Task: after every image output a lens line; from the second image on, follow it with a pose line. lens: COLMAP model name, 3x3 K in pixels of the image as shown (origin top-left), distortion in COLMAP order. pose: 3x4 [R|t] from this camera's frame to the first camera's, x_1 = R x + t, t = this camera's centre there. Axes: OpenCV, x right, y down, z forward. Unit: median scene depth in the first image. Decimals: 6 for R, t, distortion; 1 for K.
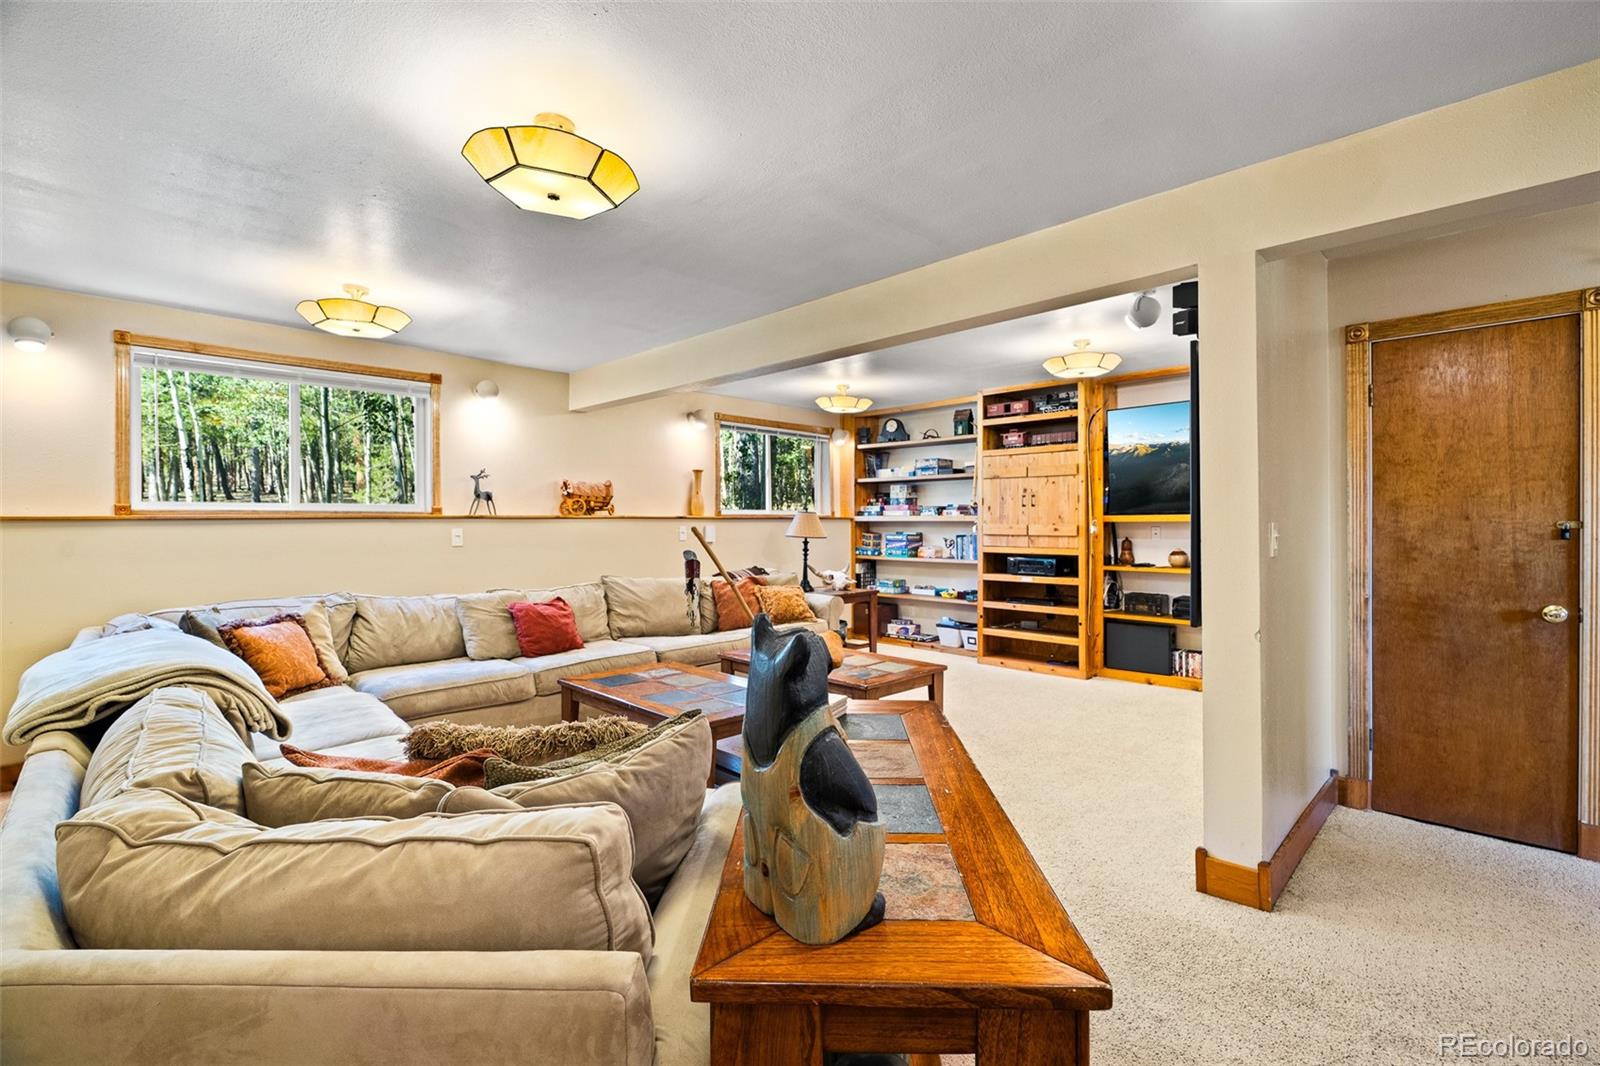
lens RADIAL K [[732.4, 0, 801.1], [0, 732.4, 530.8], [0, 0, 1]] dist [-0.011648, 0.004381]
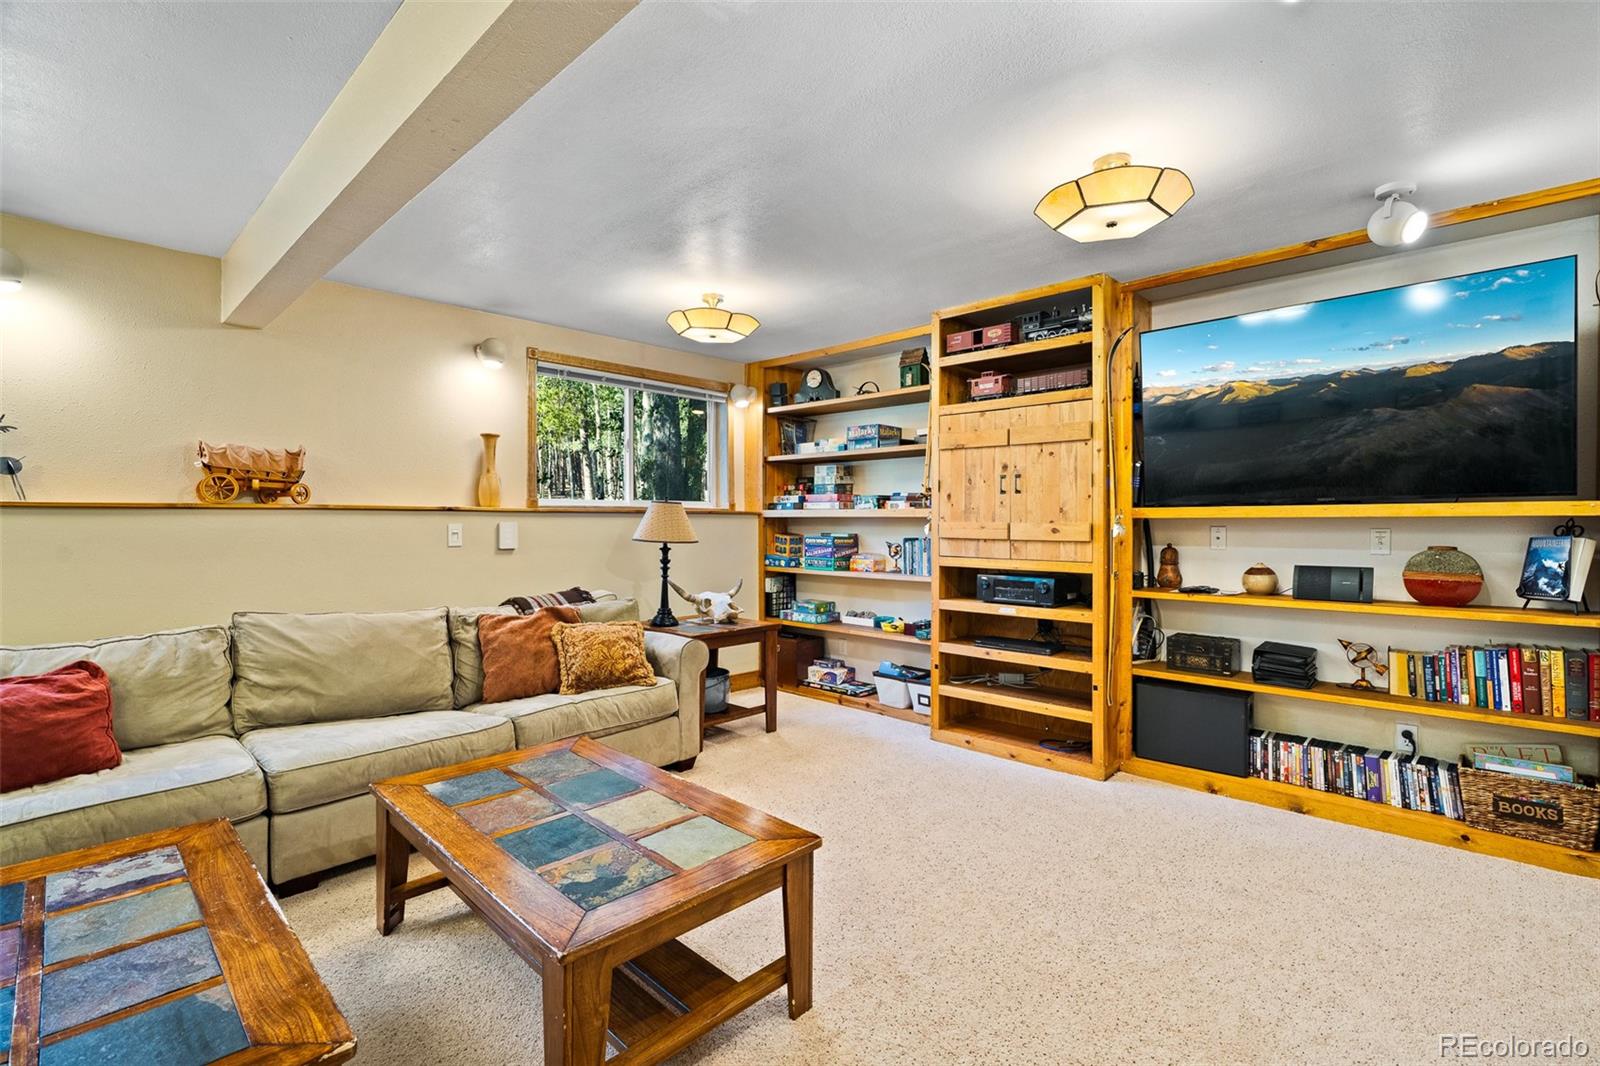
lens RADIAL K [[732.4, 0, 800.4], [0, 732.4, 528.1], [0, 0, 1]] dist [-0.011648, 0.004381]
pose [[0.999889, 0.003062, 0.014574, 0.122040], [-0.003038, 0.999994, -0.001729, -0.002120], [-0.014580, 0.001684, 0.999892, 0.377281]]
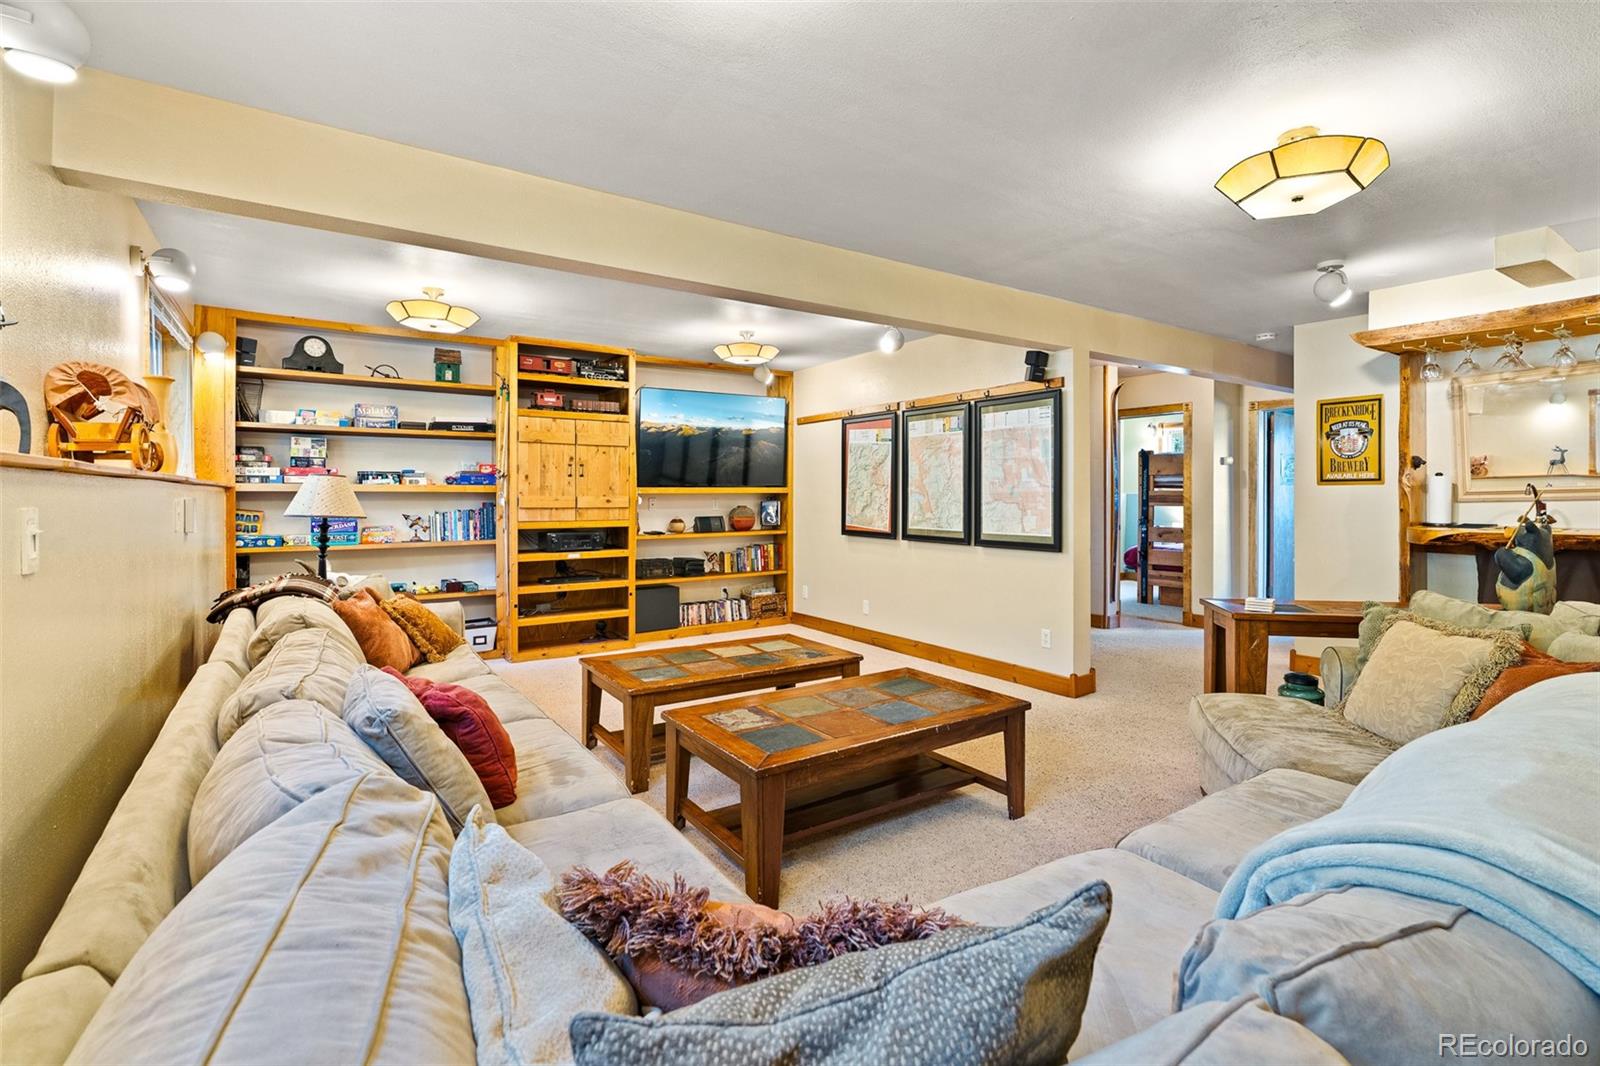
lens RADIAL K [[732.4, 0, 828.8], [0, 732.4, 487.7], [0, 0, 1]] dist [-0.011648, 0.004381]
pose [[0.167574, 0.011675, 0.985790, -0.537814], [0.012126, 0.999830, -0.013902, -0.002431], [-0.985785, 0.014283, 0.167404, 0.524521]]
